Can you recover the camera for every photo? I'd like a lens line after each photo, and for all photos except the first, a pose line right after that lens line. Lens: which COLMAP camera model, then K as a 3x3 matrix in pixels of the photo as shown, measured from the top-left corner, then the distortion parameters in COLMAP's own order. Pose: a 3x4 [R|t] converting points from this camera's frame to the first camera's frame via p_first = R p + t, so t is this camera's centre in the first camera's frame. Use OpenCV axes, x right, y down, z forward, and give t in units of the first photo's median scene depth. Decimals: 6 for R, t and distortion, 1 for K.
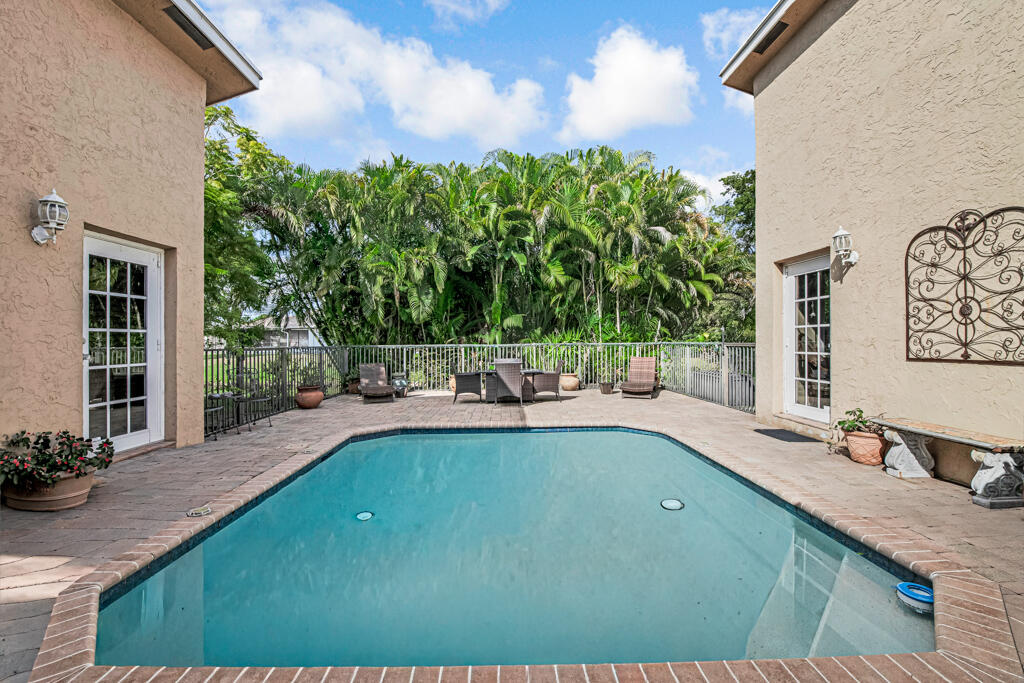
lens RADIAL K [[417.0, 0, 512.0], [0, 417.0, 341.5], [0, 0, 1]] dist [-0.010535, -0.000460]
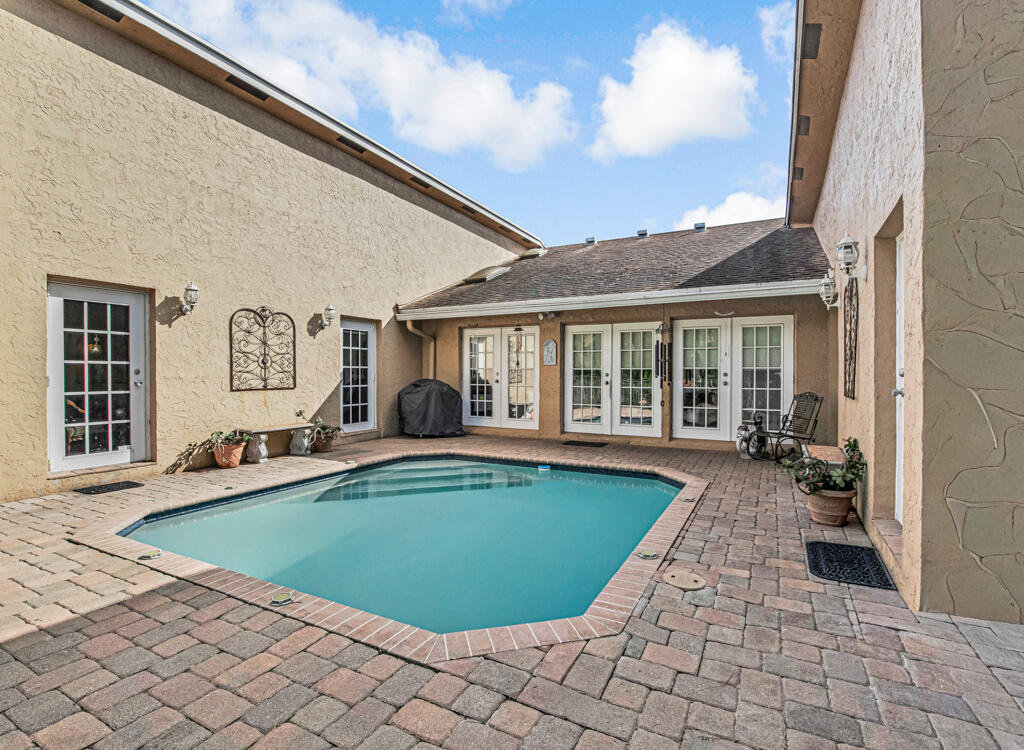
lens RADIAL K [[488.3, 0, 512.0], [0, 488.3, 375.0], [0, 0, 1]] dist [0.034442, 0.000159]
pose [[-0.861096, 0.010151, 0.508341, -0.763677], [0.009020, 0.999948, -0.004689, 0.004397], [-0.508363, 0.000547, -0.861143, 1.879937]]
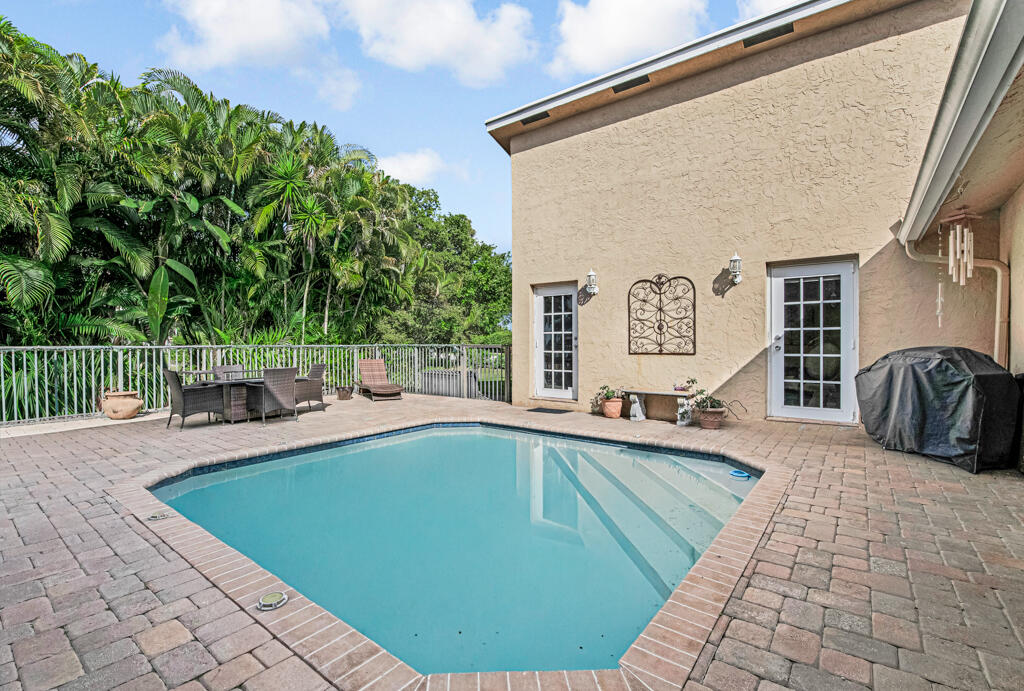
lens RADIAL K [[429.7, 0, 512.0], [0, 429.7, 345.5], [0, 0, 1]] dist [-0.000069, -0.000137]
pose [[0.602955, 0.000108, 0.797775, -0.718270], [-0.002479, 0.999995, 0.001739, 0.006811], [-0.797772, -0.003026, 0.602952, 0.286417]]
